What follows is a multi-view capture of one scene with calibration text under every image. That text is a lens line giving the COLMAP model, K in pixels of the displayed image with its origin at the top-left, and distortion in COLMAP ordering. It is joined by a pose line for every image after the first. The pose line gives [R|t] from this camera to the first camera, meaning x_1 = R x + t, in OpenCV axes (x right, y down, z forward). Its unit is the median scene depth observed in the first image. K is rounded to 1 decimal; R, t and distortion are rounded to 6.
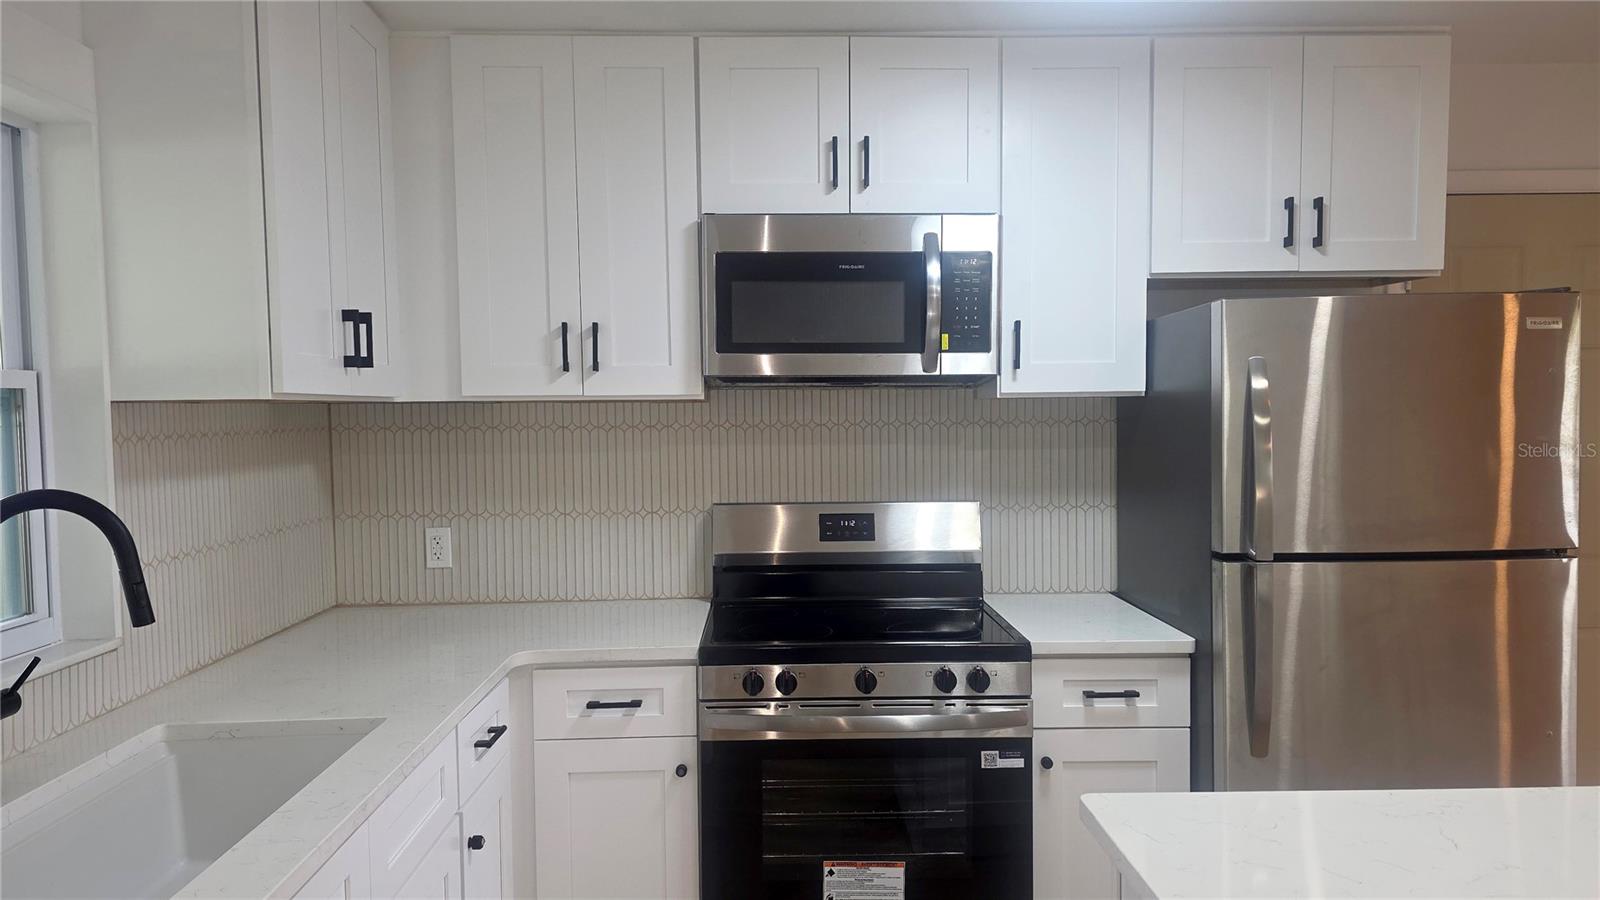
lens RADIAL K [[1052.4, 0, 798.9], [0, 1052.4, 450.8], [0, 0, 1]] dist [0.002925, -0.001008]
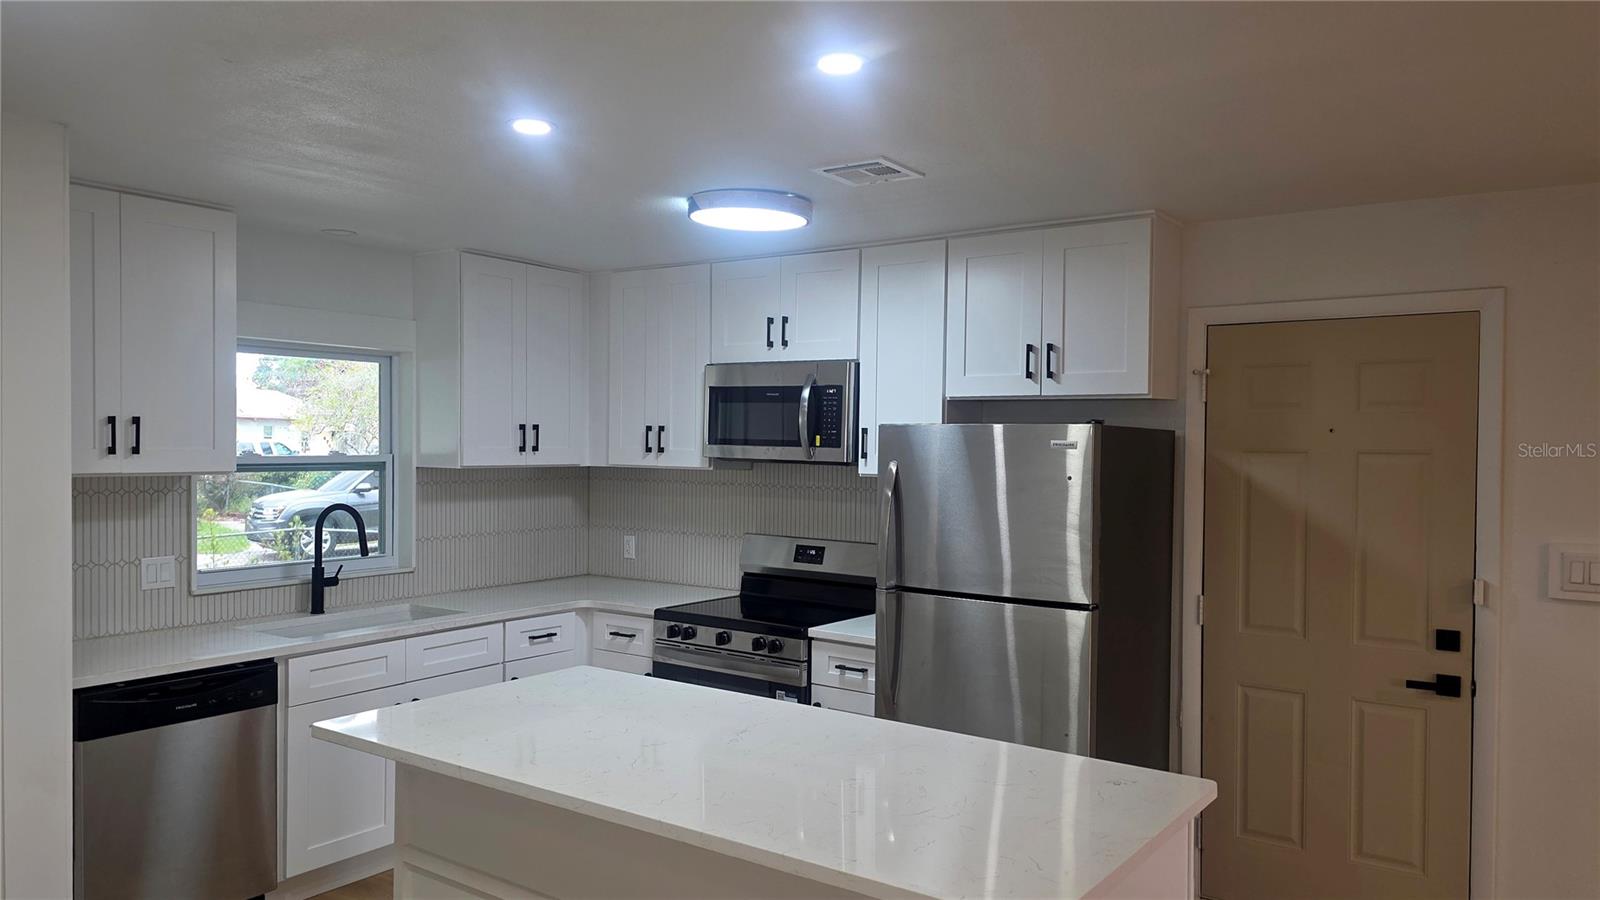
lens RADIAL K [[1052.4, 0, 797.1], [0, 1052.4, 449.0], [0, 0, 1]] dist [0.002925, -0.001008]
pose [[0.818444, 0.027006, -0.573951, 1.016340], [-0.044192, 0.998895, -0.016017, -0.063519], [0.572884, 0.038473, 0.818733, -0.323540]]
